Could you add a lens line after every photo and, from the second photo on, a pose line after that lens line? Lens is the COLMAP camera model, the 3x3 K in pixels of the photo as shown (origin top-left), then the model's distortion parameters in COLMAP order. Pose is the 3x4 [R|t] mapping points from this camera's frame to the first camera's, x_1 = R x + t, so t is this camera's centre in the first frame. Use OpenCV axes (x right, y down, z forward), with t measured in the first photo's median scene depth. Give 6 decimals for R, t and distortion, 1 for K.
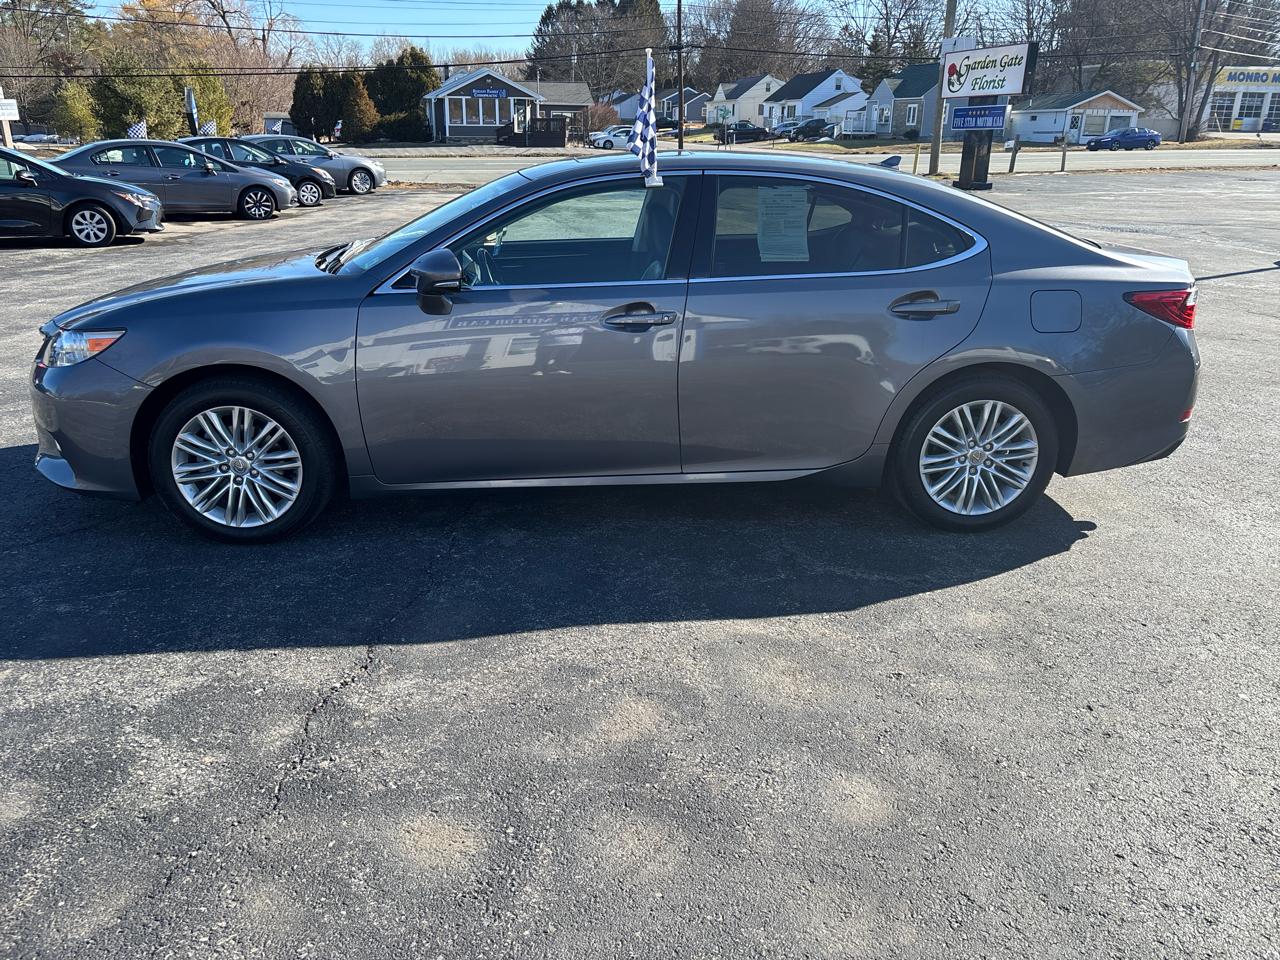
lens RADIAL K [[968.1, 0, 641.5], [0, 968.1, 461.7], [0, 0, 1]] dist [0.046067, -0.041311]
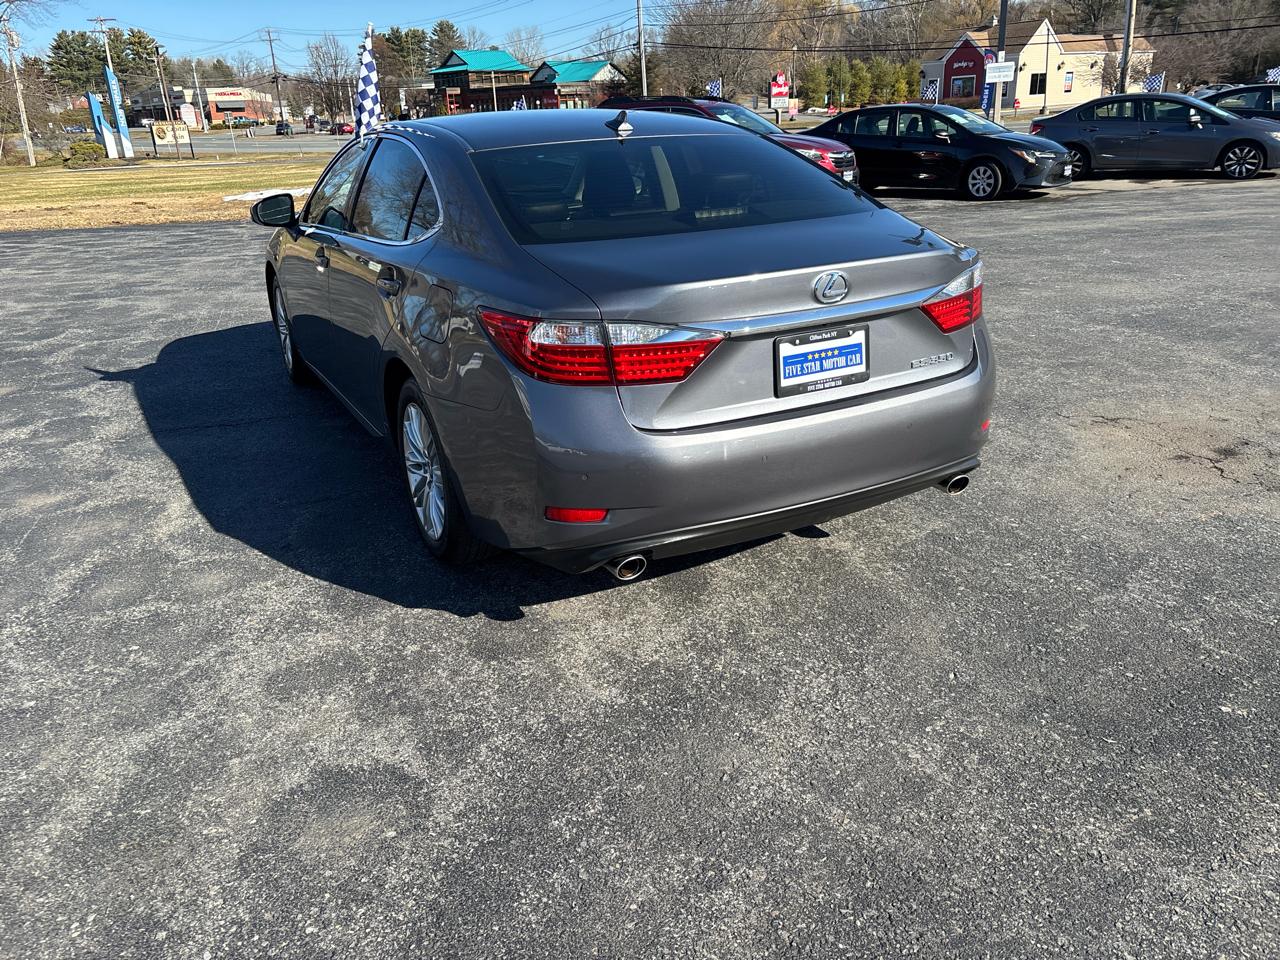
lens RADIAL K [[968.1, 0, 636.2], [0, 968.1, 482.7], [0, 0, 1]] dist [0.046067, -0.041311]
pose [[0.389370, 0.303663, -0.869586, 0.250390], [-0.248636, 0.943697, 0.218212, -0.049056], [0.886888, 0.131245, 0.442949, 0.167943]]
